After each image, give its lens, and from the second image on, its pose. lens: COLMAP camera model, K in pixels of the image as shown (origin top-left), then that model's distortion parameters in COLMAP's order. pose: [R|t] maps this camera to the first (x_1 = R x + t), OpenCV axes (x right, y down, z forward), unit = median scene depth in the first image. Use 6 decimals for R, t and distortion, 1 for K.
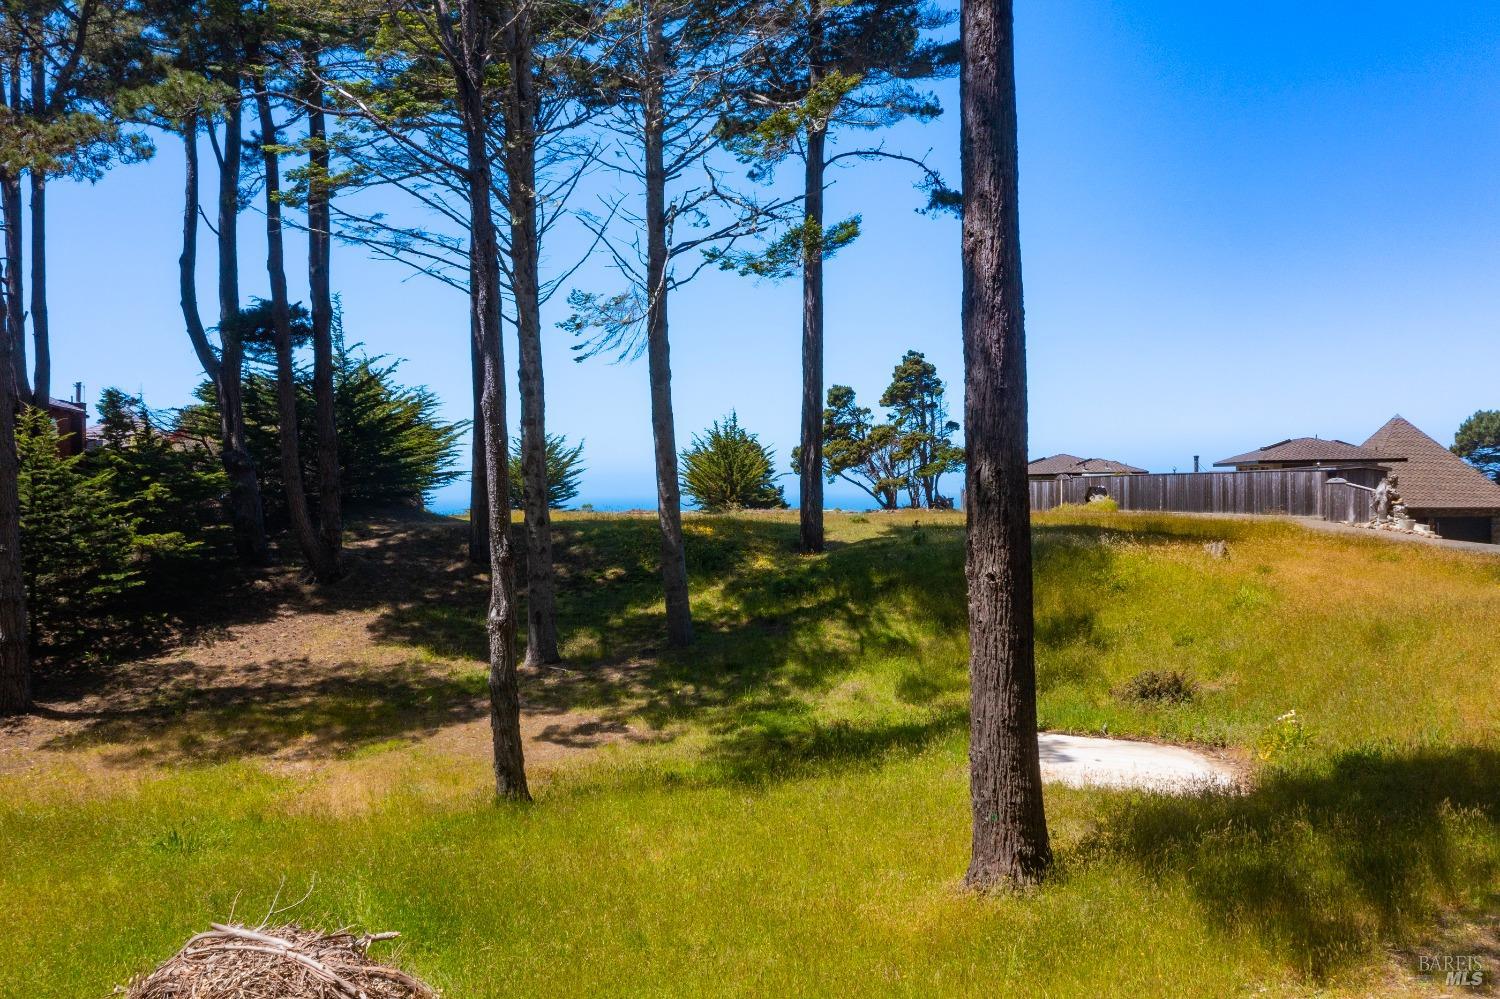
lens RADIAL K [[1192.4, 0, 743.7], [0, 1192.4, 494.9], [0, 0, 1]] dist [-0.000541, 0.009958]
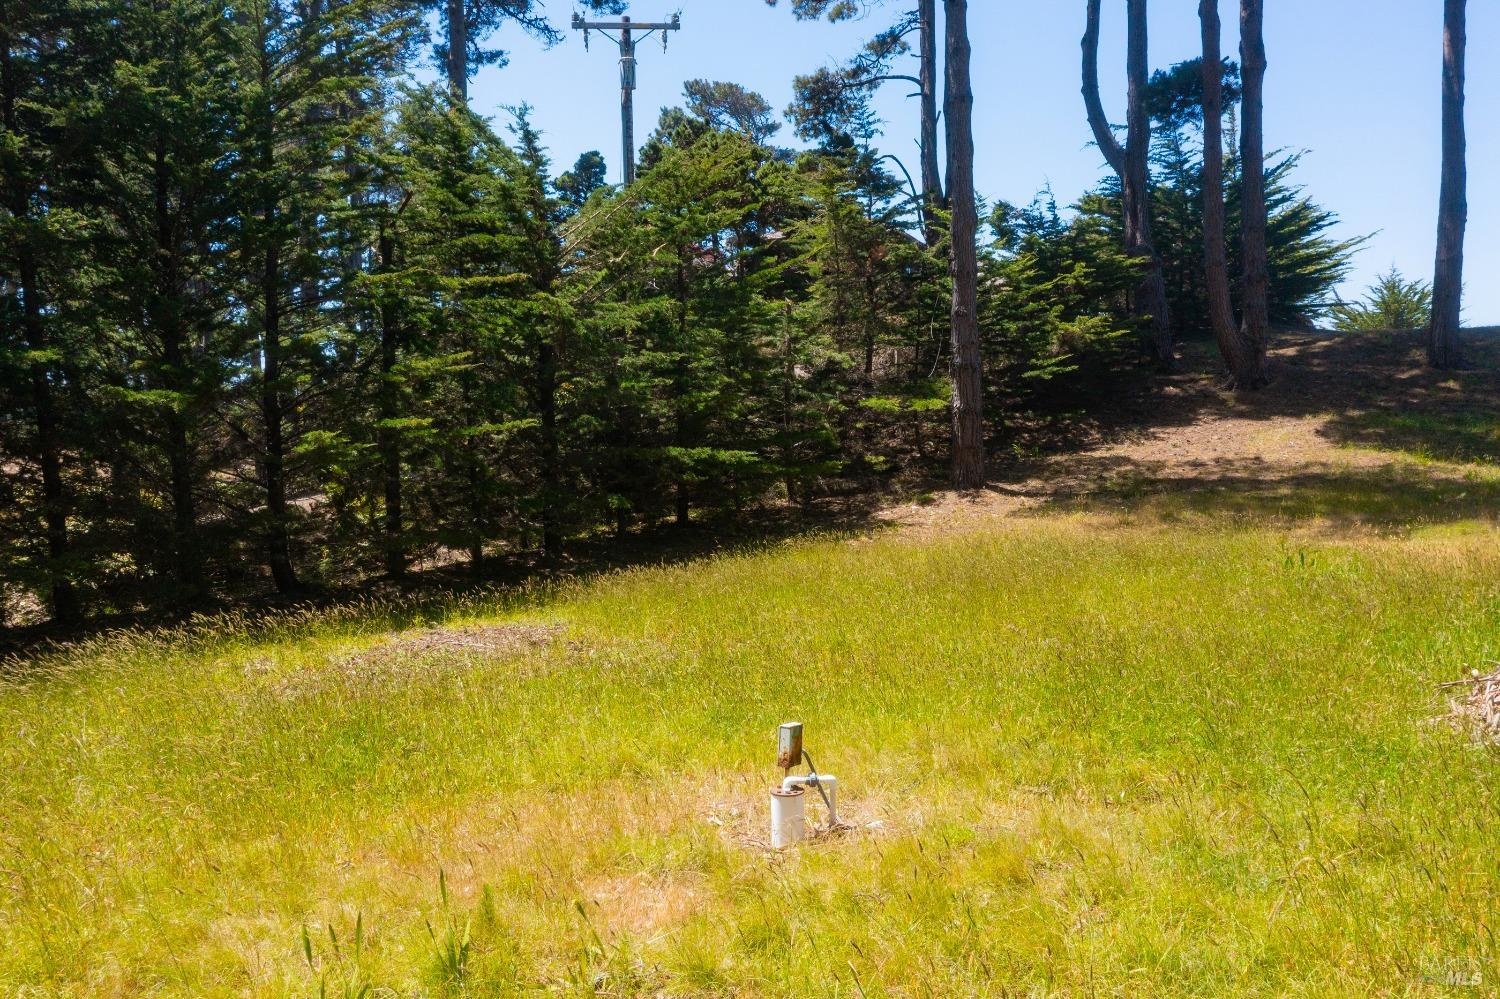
lens RADIAL K [[1192.4, 0, 753.8], [0, 1192.4, 503.6], [0, 0, 1]] dist [-0.000541, 0.009958]
pose [[0.819519, 0.045172, -0.571269, -0.155935], [0.004315, 0.996374, 0.084977, 0.085993], [0.573036, -0.072105, 0.816352, 0.093654]]
